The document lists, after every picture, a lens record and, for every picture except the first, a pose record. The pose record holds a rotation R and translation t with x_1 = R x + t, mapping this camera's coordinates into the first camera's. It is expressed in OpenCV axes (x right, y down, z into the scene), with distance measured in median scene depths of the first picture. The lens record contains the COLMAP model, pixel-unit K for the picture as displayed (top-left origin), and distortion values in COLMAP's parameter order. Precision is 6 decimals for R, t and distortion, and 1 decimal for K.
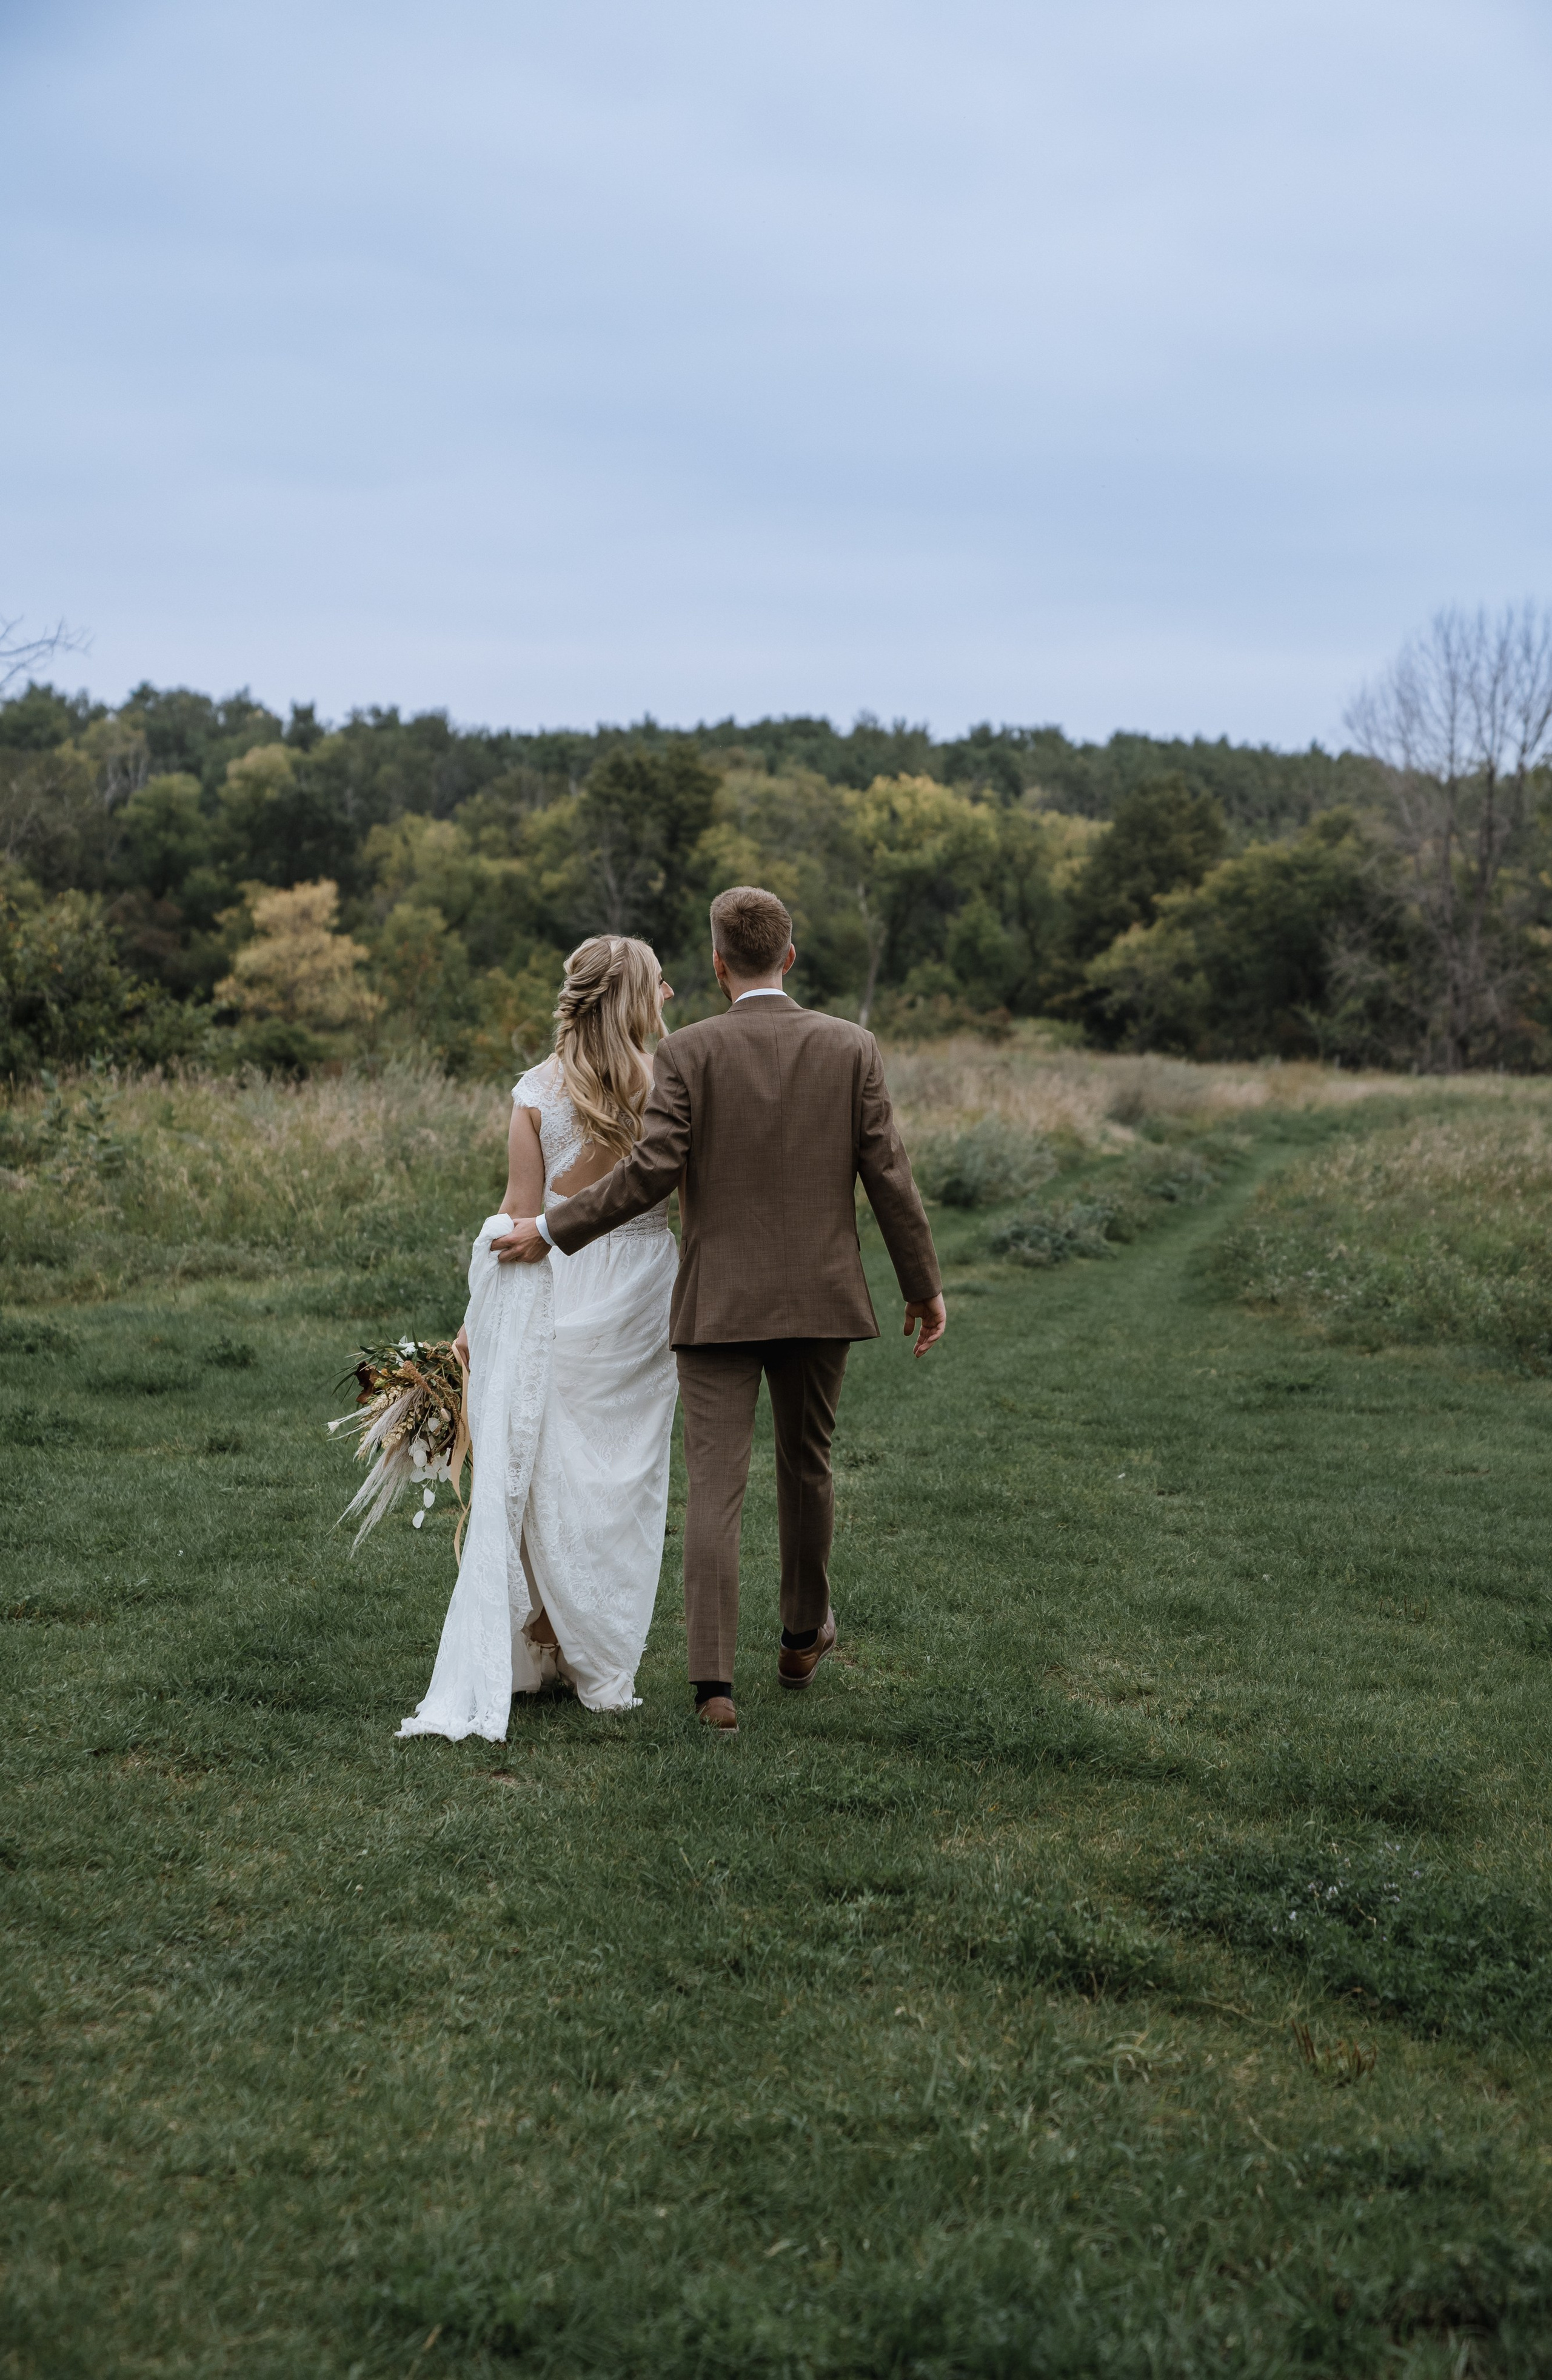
lens RADIAL K [[4735.8, 0, 779.7], [0, 4735.8, 1194.1], [0, 0, 1]] dist [0.048246, 0.000000]
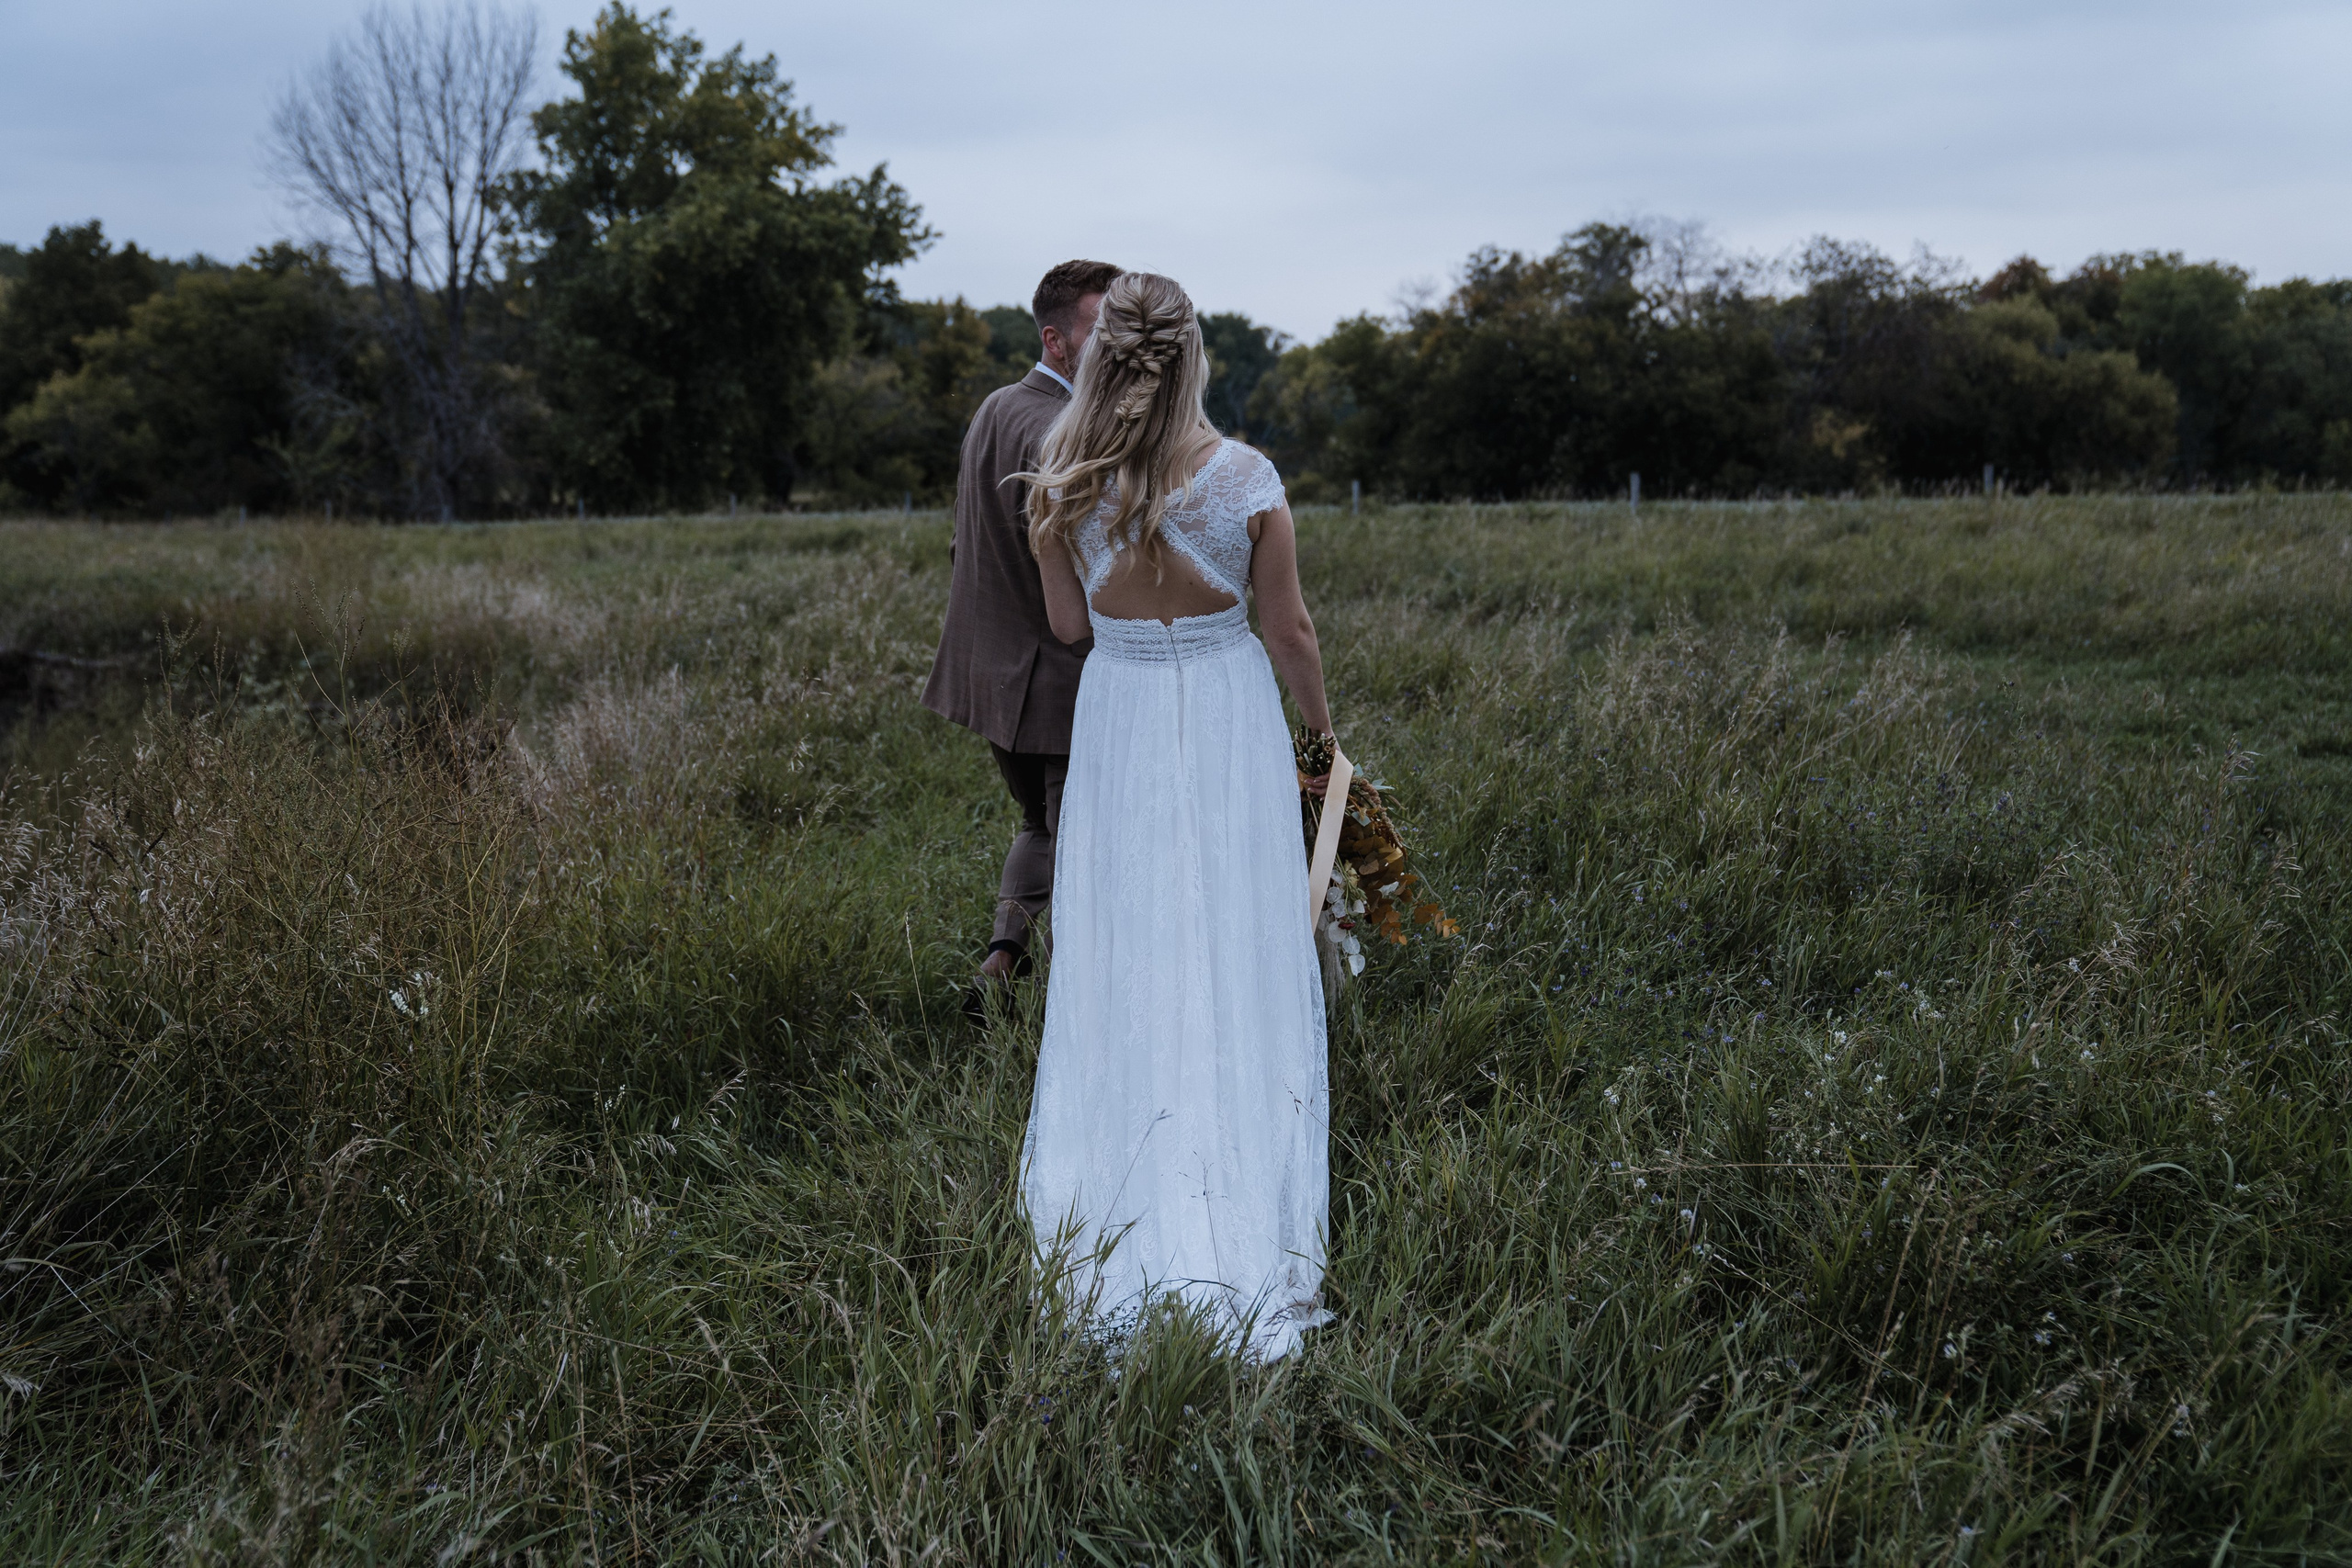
lens RADIAL K [[2551.2, 0, 1180.4], [0, 2551.2, 793.5], [0, 0, 1]] dist [0.079501, 0.000000]
pose [[0.902425, -0.106227, 0.417546, 0.046955], [0.068468, 0.992172, 0.104439, -0.011856], [-0.425371, -0.065660, 0.902634, 0.399722]]
